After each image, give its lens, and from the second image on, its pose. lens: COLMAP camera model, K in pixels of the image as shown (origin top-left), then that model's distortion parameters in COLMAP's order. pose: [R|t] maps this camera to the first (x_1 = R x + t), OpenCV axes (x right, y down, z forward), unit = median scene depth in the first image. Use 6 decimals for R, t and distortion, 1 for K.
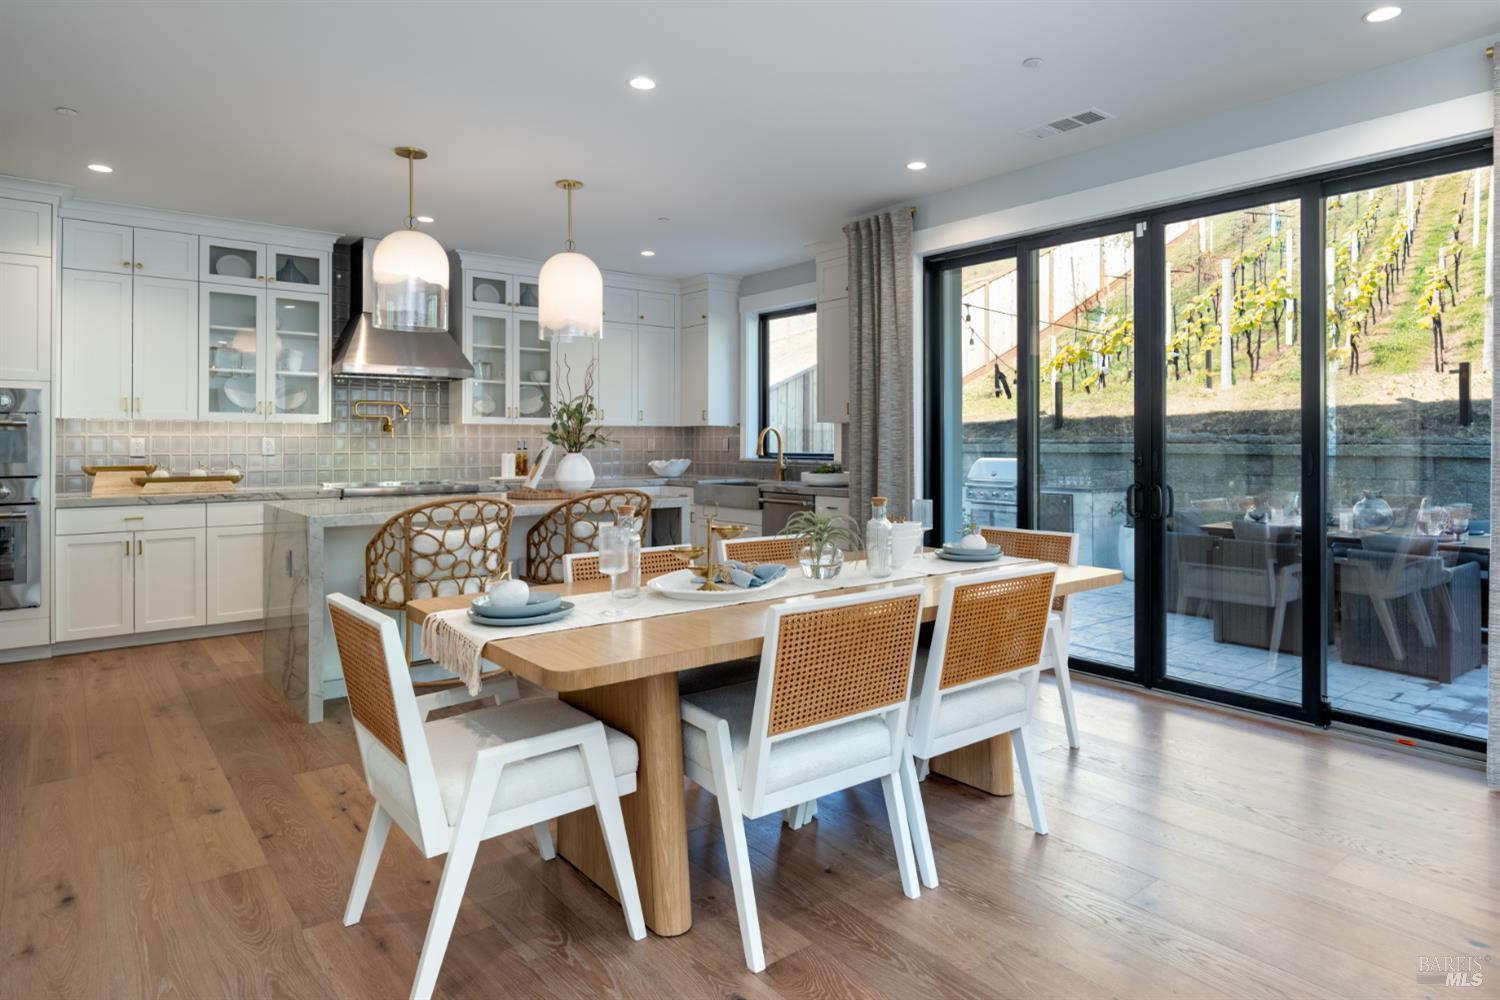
lens RADIAL K [[834.9, 0, 798.6], [0, 834.9, 436.5], [0, 0, 1]] dist [-0.014326, -0.000928]
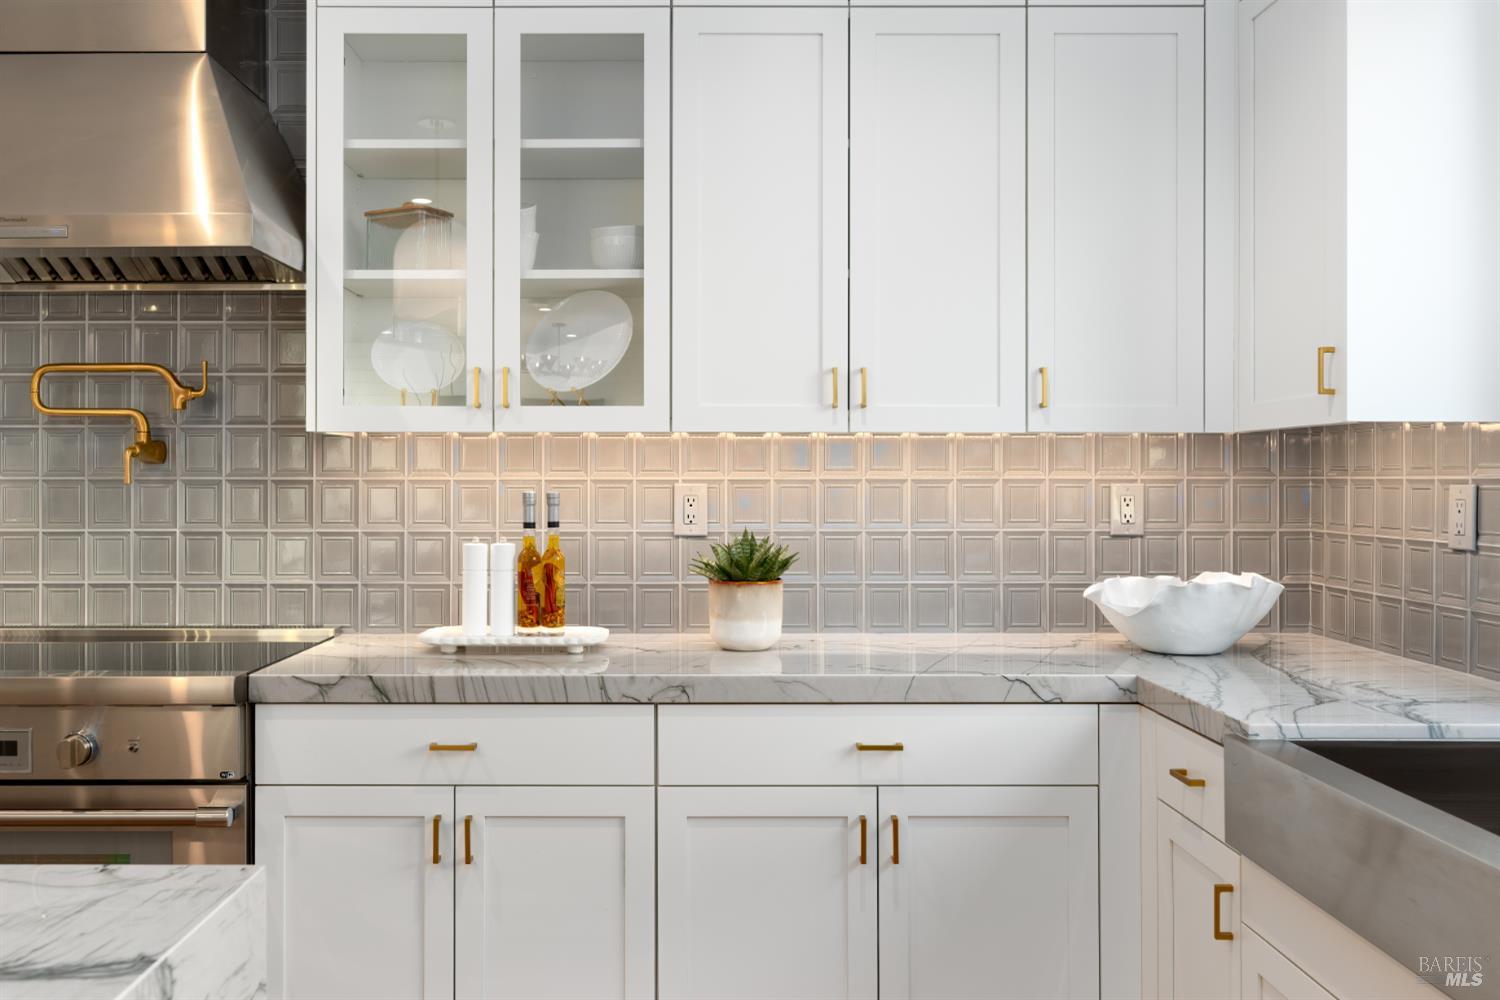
lens RADIAL K [[1263.7, 0, 694.8], [0, 1263.7, 470.7], [0, 0, 1]] dist [0.004904, 0.008678]
pose [[0.761756, -0.002610, -0.647859, -0.043466], [0.004597, 0.999988, 0.001377, -0.003349], [0.647848, -0.004027, 0.761759, 0.931445]]
